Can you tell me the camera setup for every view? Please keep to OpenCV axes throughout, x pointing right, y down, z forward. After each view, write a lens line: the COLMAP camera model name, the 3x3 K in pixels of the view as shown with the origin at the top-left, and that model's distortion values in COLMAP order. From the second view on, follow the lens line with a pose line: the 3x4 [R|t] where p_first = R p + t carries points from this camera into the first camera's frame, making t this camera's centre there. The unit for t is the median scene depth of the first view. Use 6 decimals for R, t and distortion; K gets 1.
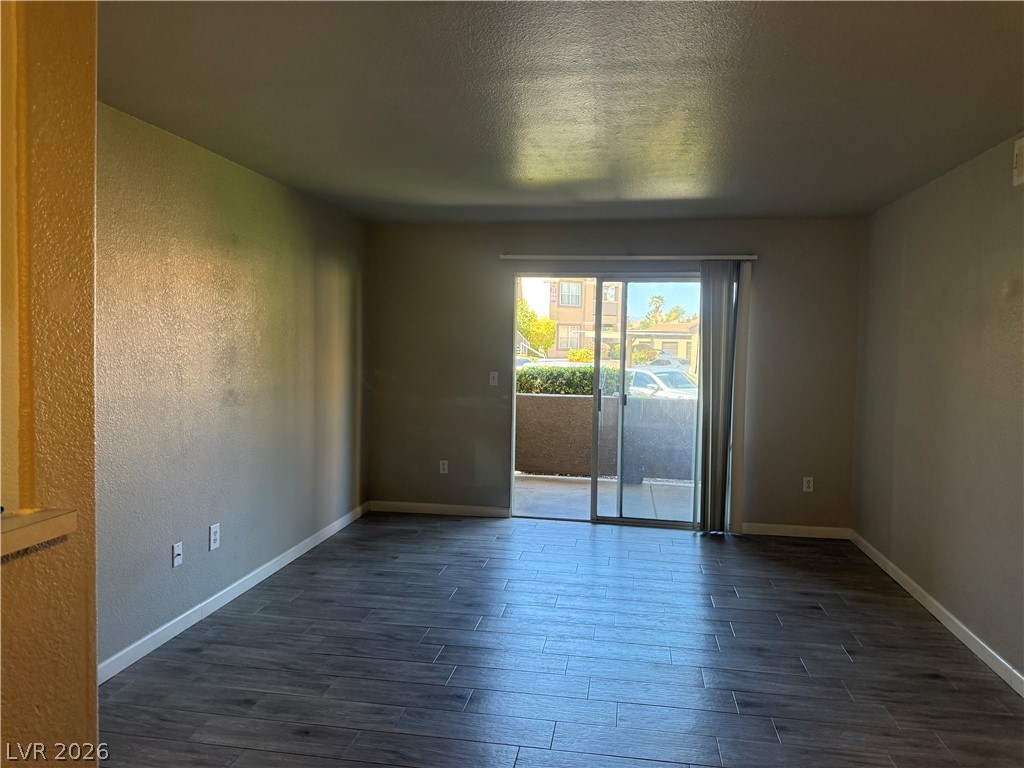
lens RADIAL K [[722.6, 0, 510.9], [0, 722.6, 381.4], [0, 0, 1]] dist [0.082274, -0.110447]
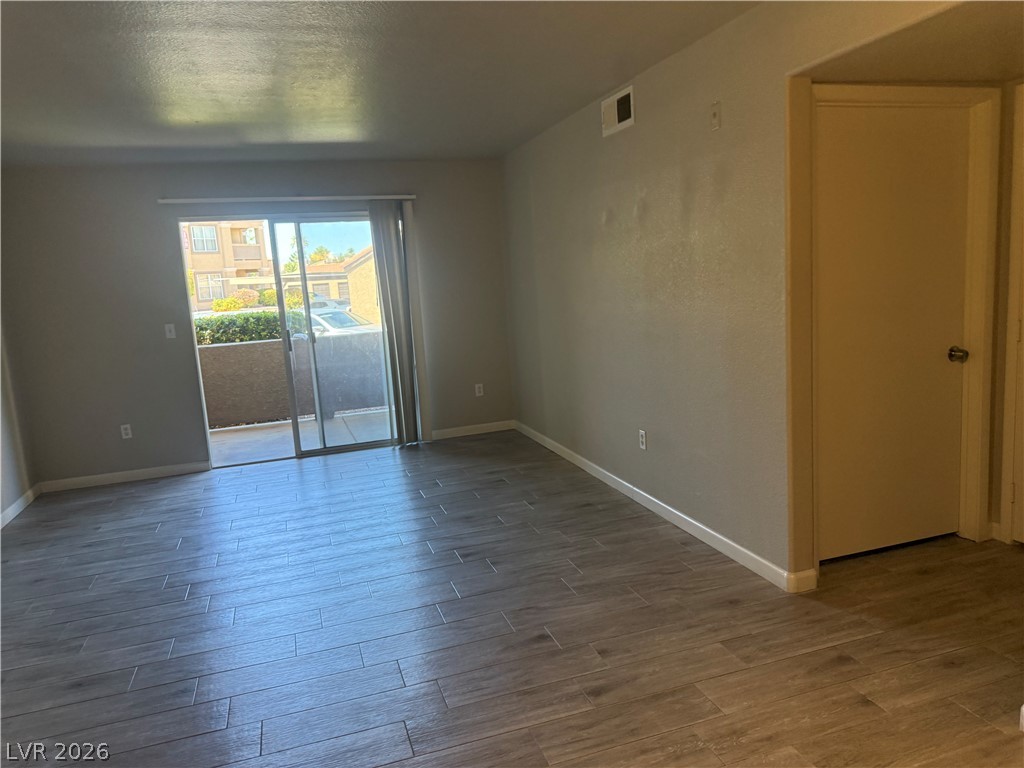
lens RADIAL K [[722.6, 0, 516.5], [0, 722.6, 389.3], [0, 0, 1]] dist [0.082274, -0.110447]
pose [[0.884548, -0.148322, 0.442239, -0.081080], [0.107335, 0.987377, 0.116469, 0.011585], [-0.453932, -0.055555, 0.889303, -0.102592]]
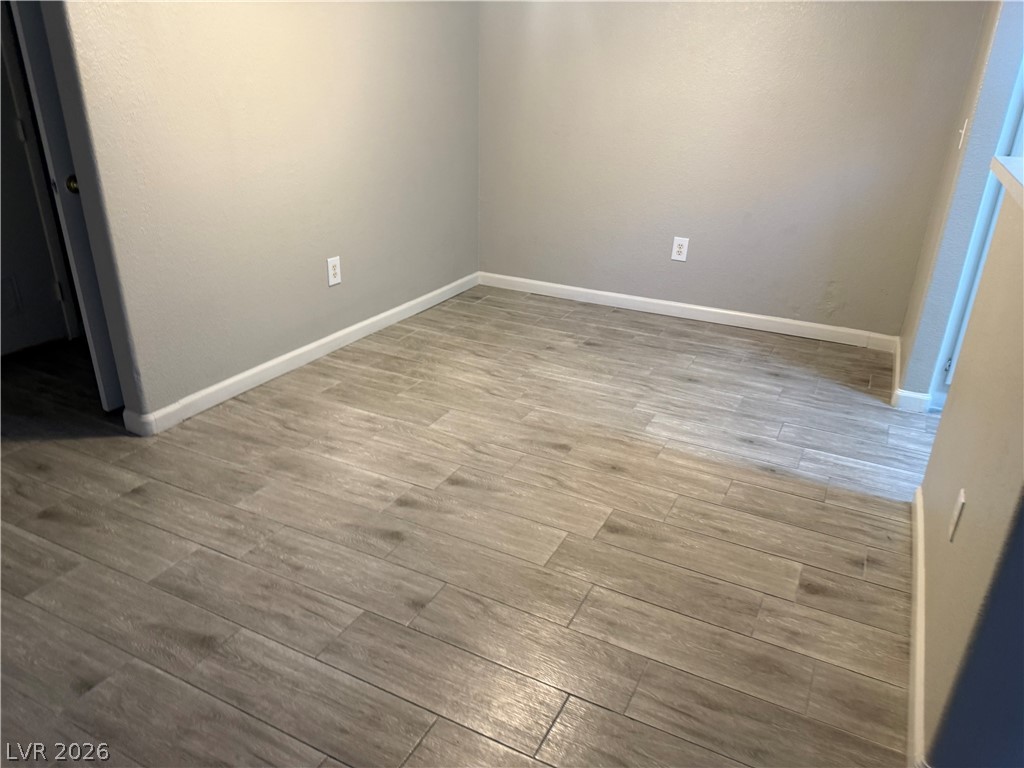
lens RADIAL K [[722.6, 0, 514.0], [0, 722.6, 378.3], [0, 0, 1]] dist [0.082274, -0.110447]
pose [[-0.951796, -0.158591, 0.262553, -0.064939], [-0.026684, 0.895531, 0.444199, -0.010679], [-0.305570, 0.415780, -0.856594, 0.610599]]
